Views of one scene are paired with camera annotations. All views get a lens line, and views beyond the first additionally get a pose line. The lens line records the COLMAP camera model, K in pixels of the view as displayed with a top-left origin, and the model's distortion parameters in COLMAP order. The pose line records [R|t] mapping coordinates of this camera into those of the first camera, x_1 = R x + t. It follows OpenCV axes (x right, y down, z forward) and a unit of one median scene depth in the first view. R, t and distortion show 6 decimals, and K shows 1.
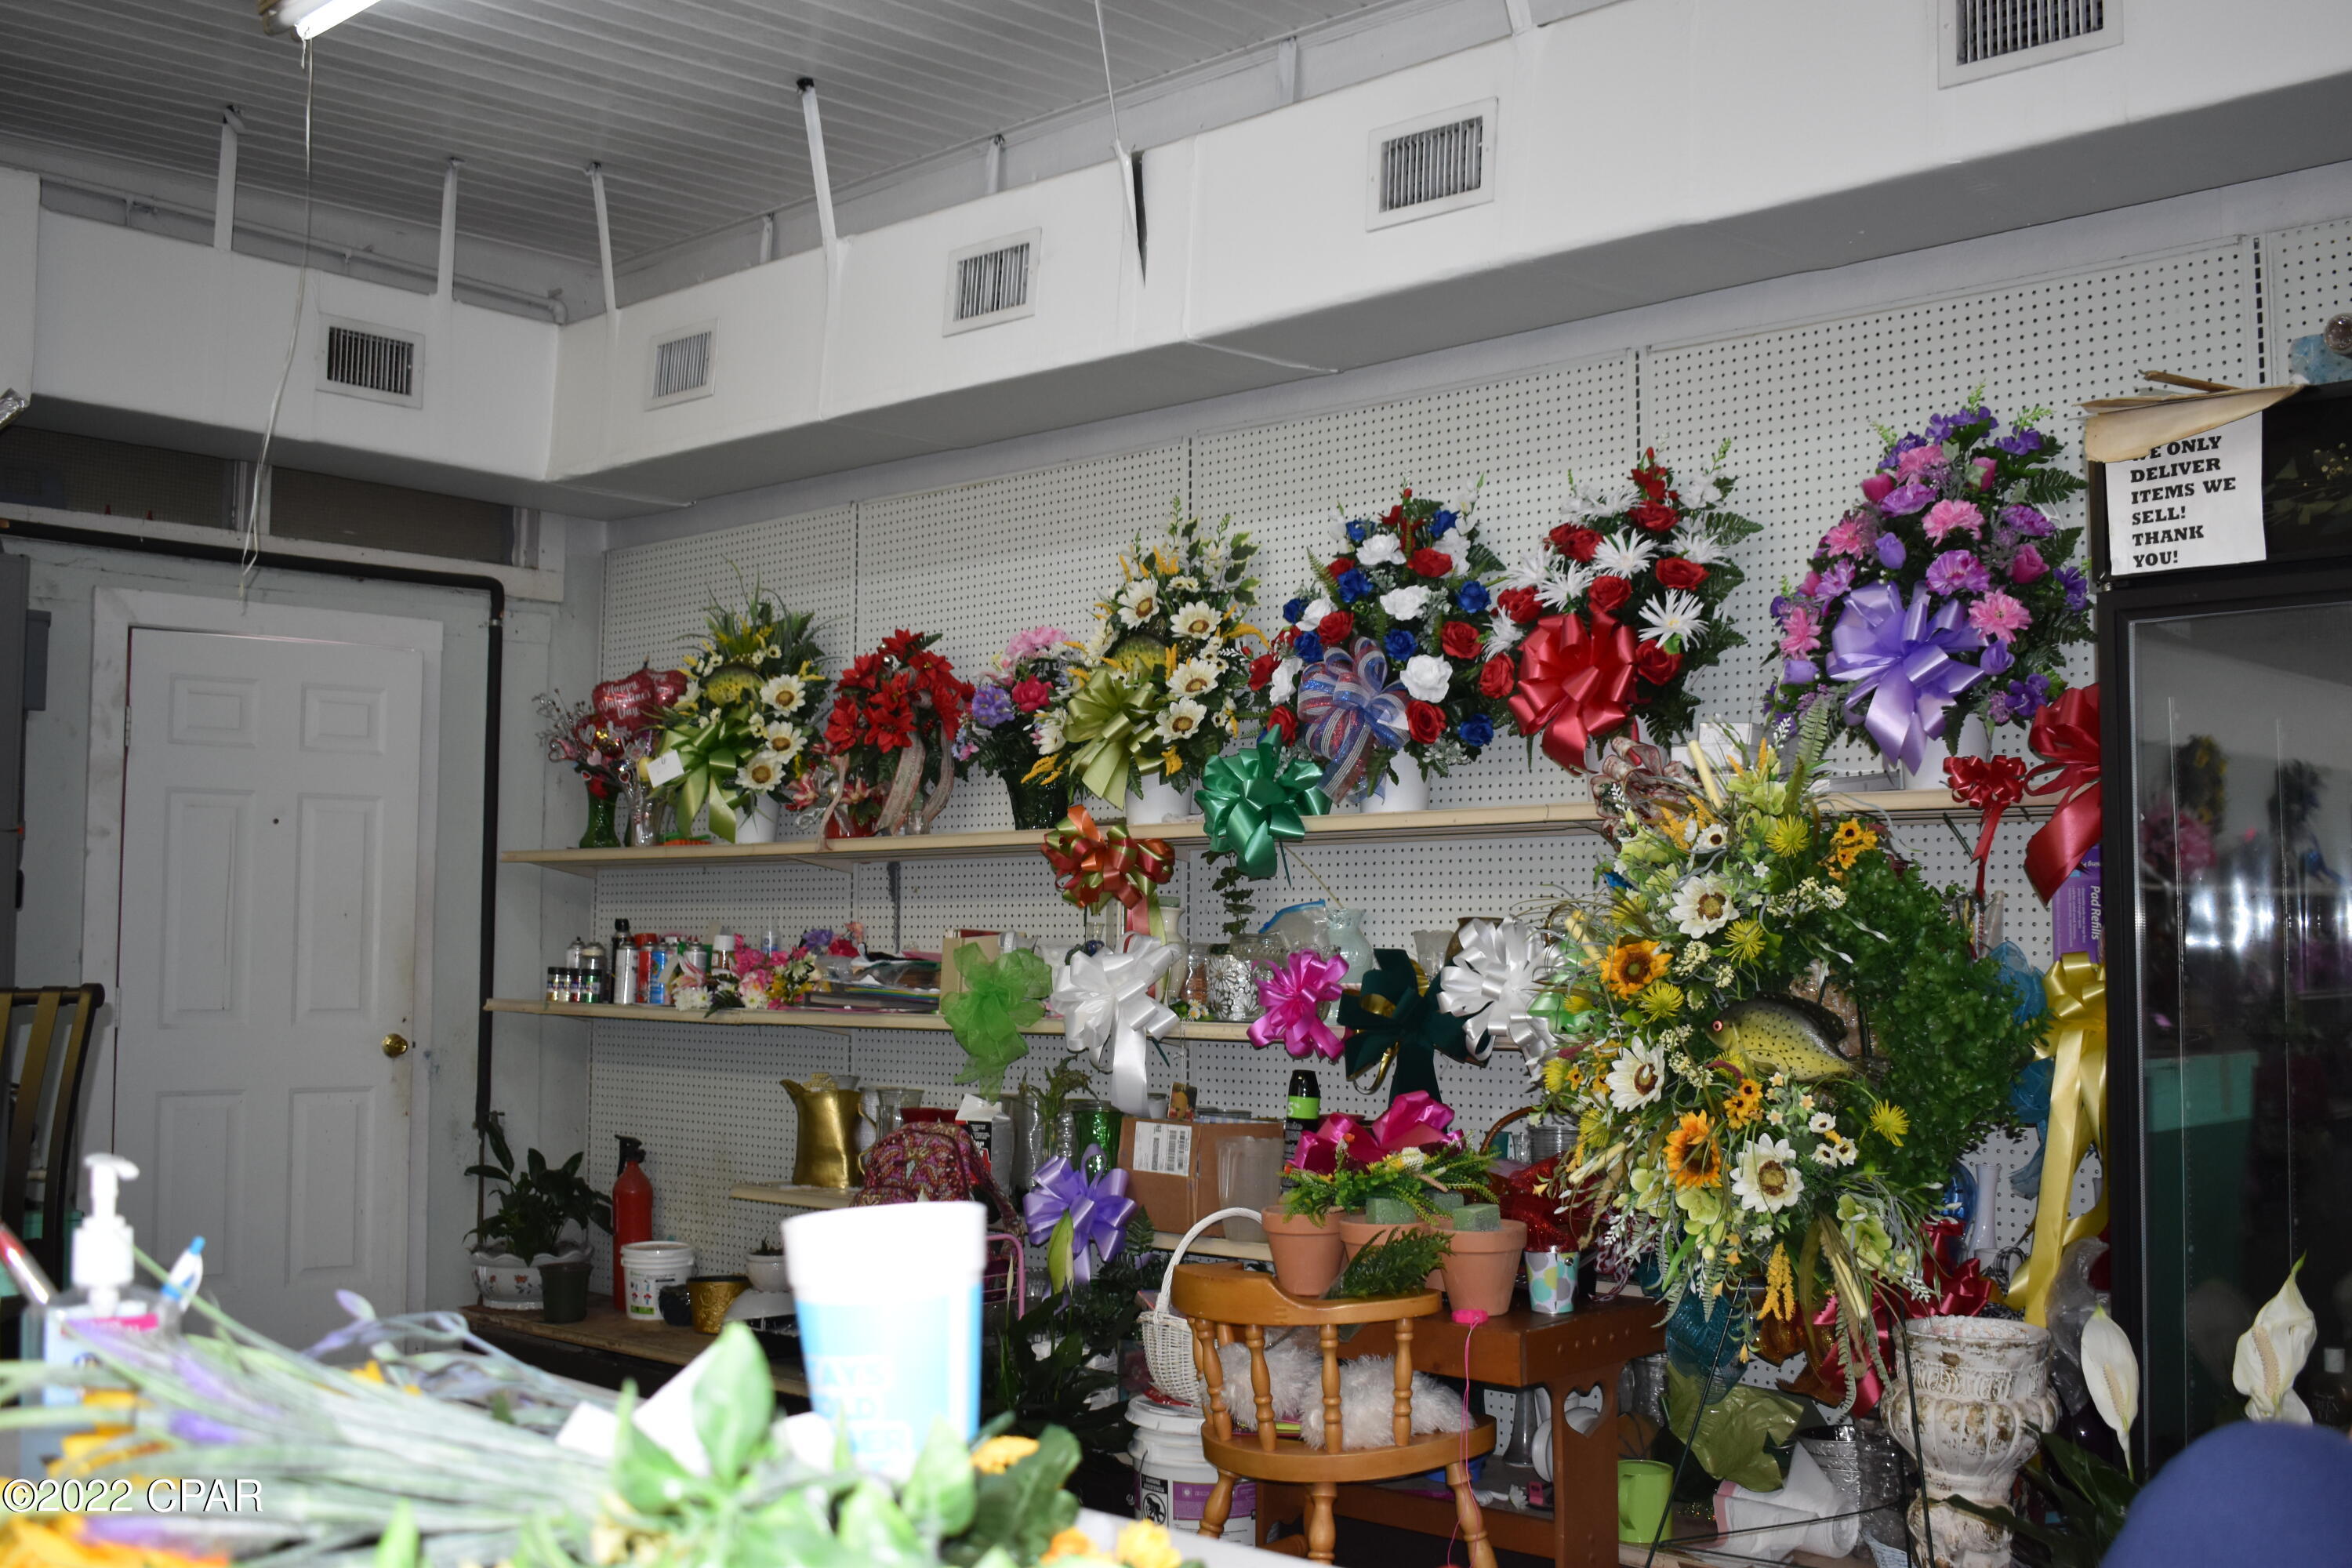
lens RADIAL K [[2447.1, 0, 1176.0], [0, 2447.1, 784.0], [0, 0, 1]] dist [-0.095129, 0.003599]
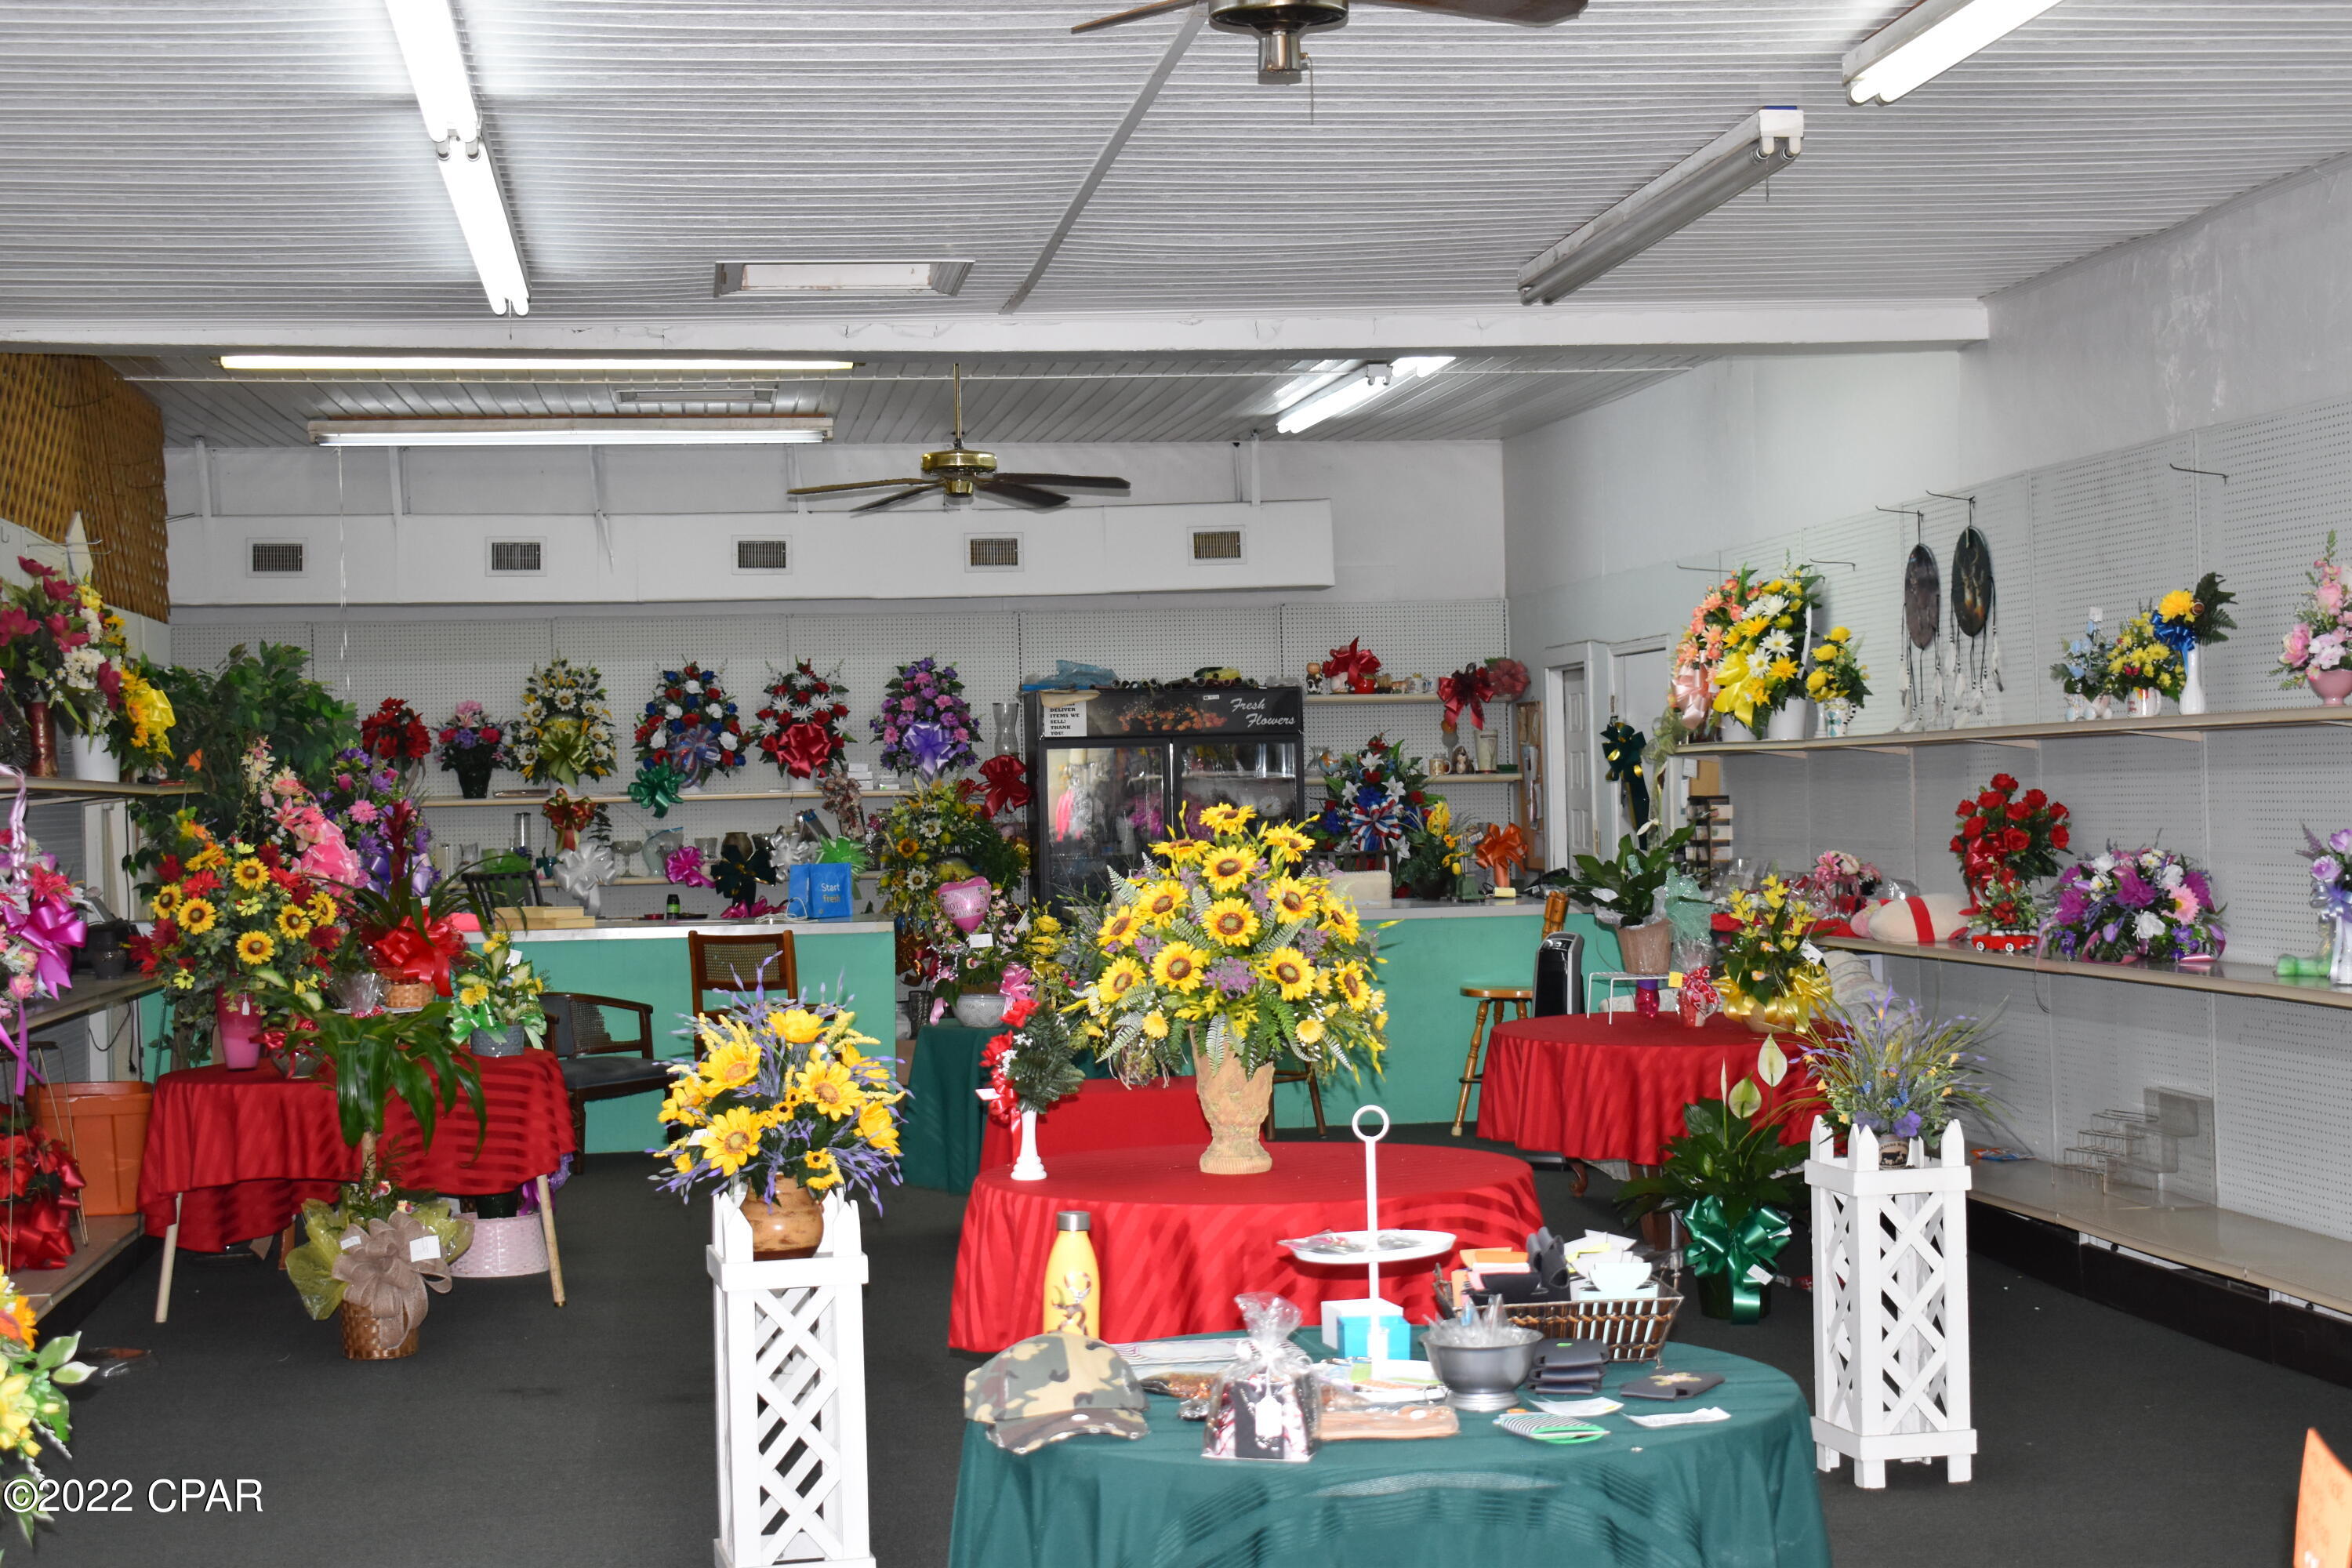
lens RADIAL K [[3500.5, 0, 1176.0], [0, 3500.5, 784.0], [0, 0, 1]] dist [-0.007305, -0.047692]
pose [[0.618983, -0.018978, 0.785175, -2.560281], [-0.030520, 0.998372, 0.048191, -0.193696], [-0.784811, -0.053793, 0.617396, -1.708509]]
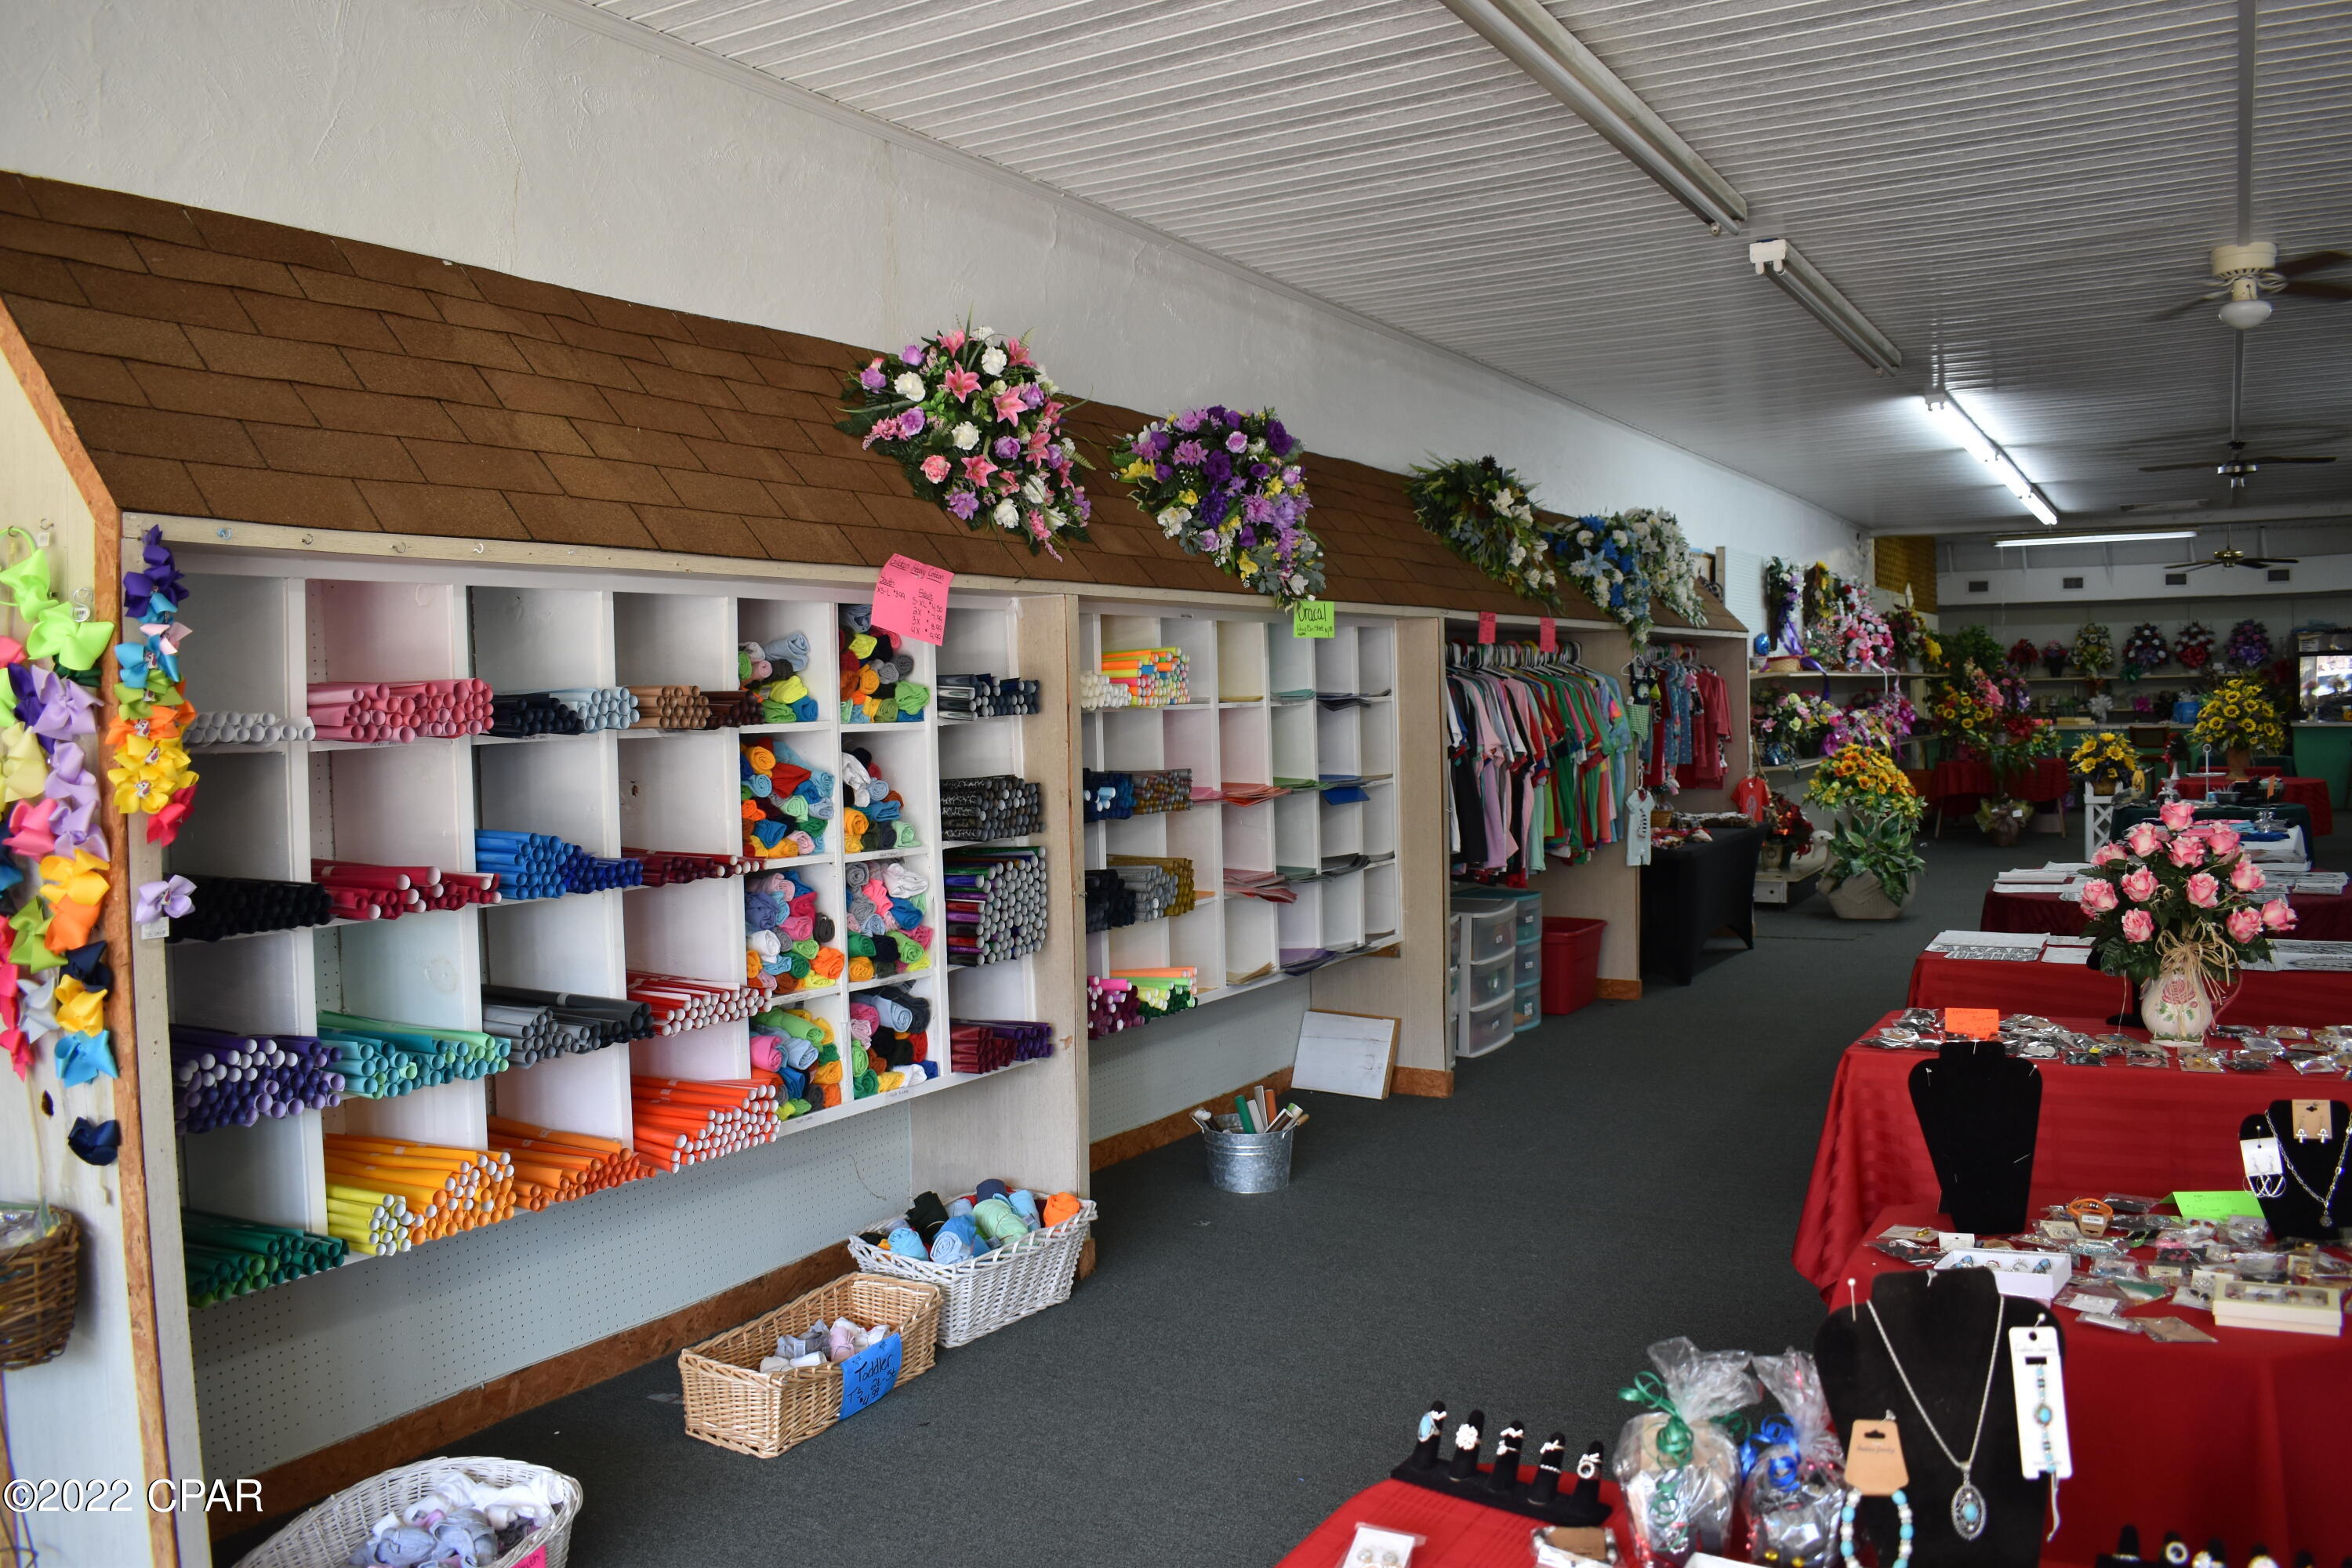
lens RADIAL K [[1821.3, 0, 1176.0], [0, 1821.3, 784.0], [0, 0, 1]] dist [-0.097278, 0.001941]
pose [[0.973969, -0.042355, 0.222690, -3.543289], [0.016615, 0.993086, 0.116211, -0.292235], [-0.226072, -0.109486, 0.967938, -3.025429]]
